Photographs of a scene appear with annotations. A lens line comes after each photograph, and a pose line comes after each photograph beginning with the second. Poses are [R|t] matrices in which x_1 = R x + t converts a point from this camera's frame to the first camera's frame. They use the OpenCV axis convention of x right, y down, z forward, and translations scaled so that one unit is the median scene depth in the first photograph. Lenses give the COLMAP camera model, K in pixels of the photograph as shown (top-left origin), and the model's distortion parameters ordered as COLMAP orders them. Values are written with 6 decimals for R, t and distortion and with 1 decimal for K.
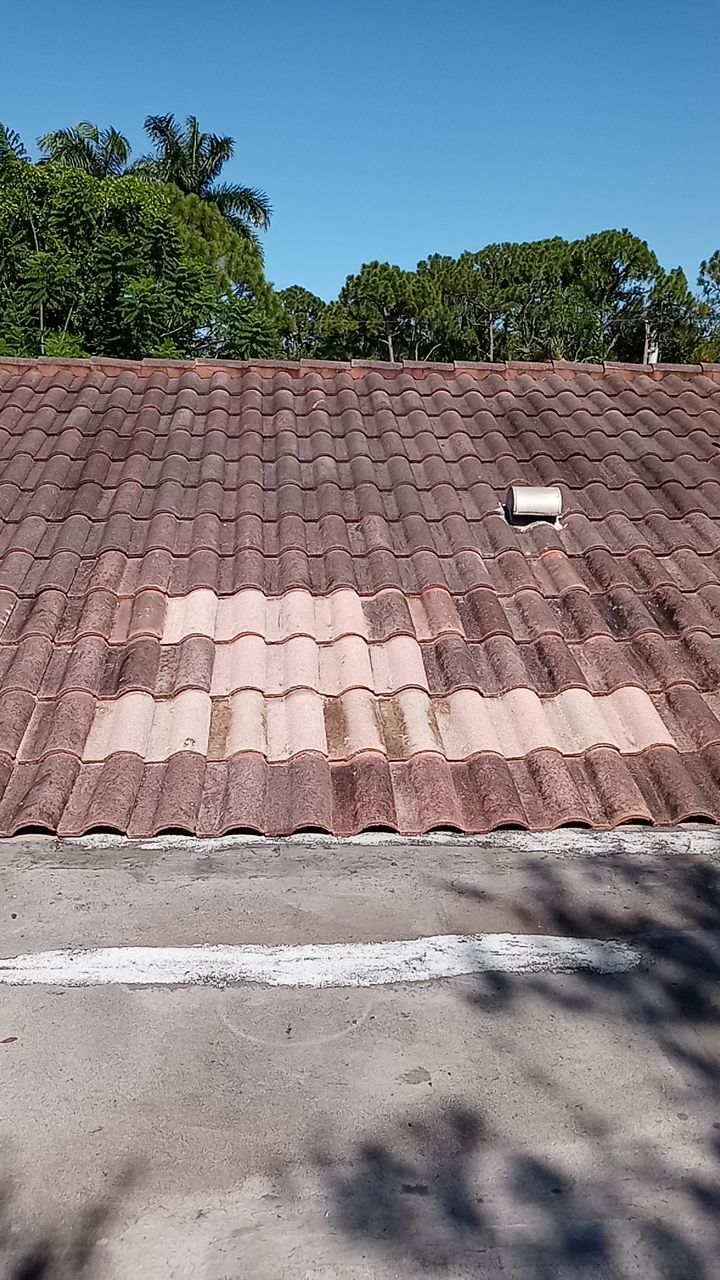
lens RADIAL K [[1038.7, 0, 360.0], [0, 1038.7, 640.0], [0, 0, 1]] dist [-0.019775, -0.008531]
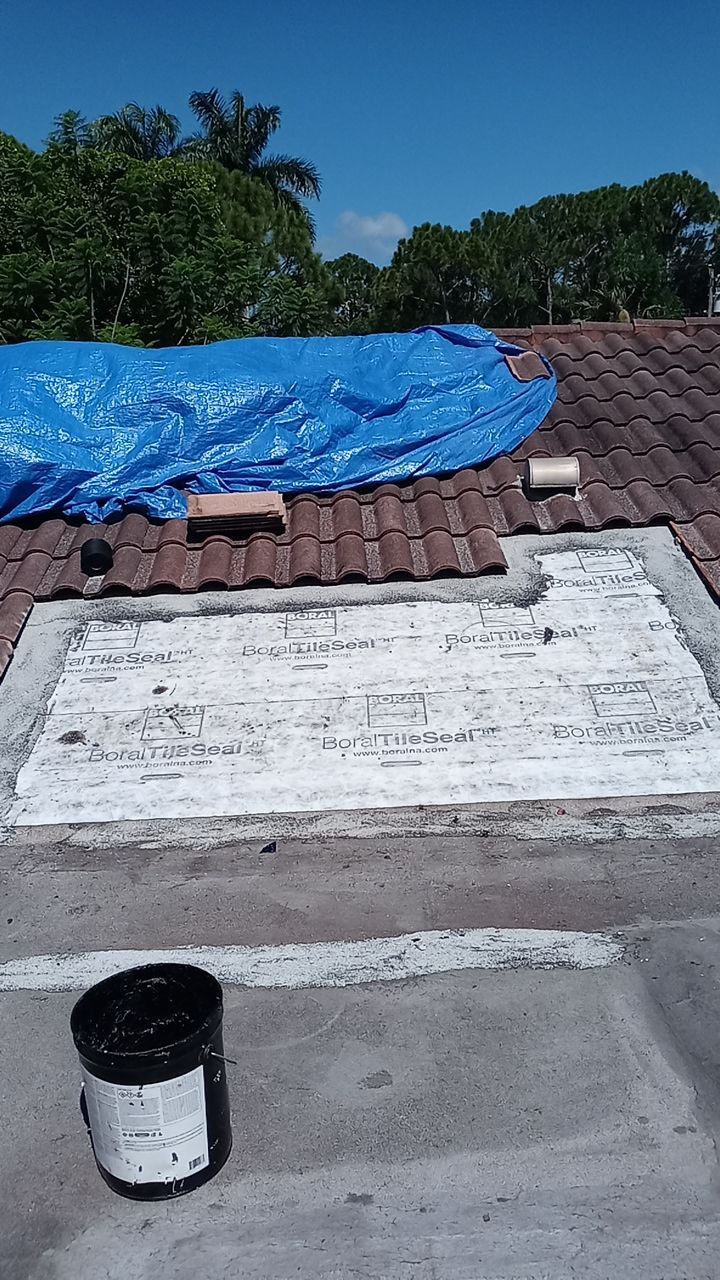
lens RADIAL K [[1038.7, 0, 360.0], [0, 1038.7, 640.0], [0, 0, 1]] dist [-0.019775, -0.008531]
pose [[0.996052, -0.044462, -0.076837, 0.046601], [0.046872, 0.998455, 0.029843, -0.011700], [0.075391, -0.033326, 0.996597, 0.006006]]
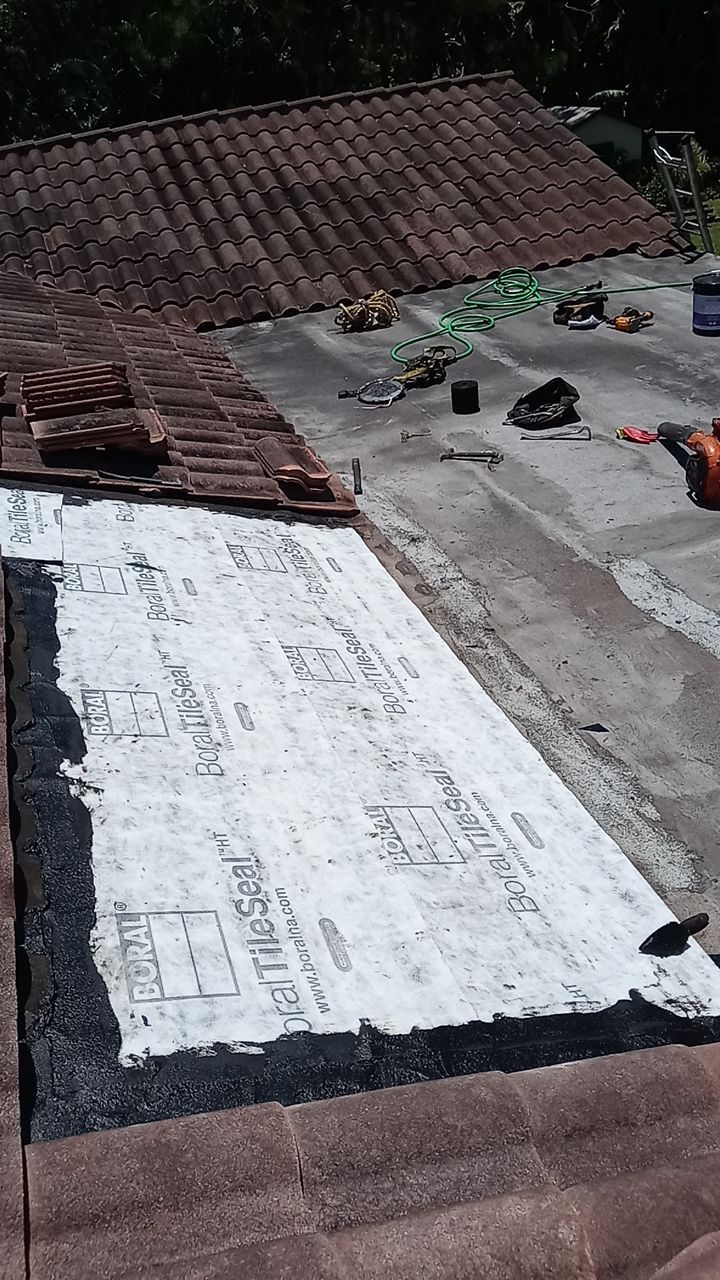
lens RADIAL K [[1038.7, 0, 360.0], [0, 1038.7, 640.0], [0, 0, 1]] dist [-0.019775, -0.008531]
pose [[-0.270741, -0.467638, 0.841436, -0.420452], [0.291992, 0.793009, 0.534676, -0.229900], [-0.917300, 0.390451, -0.078153, 0.657613]]
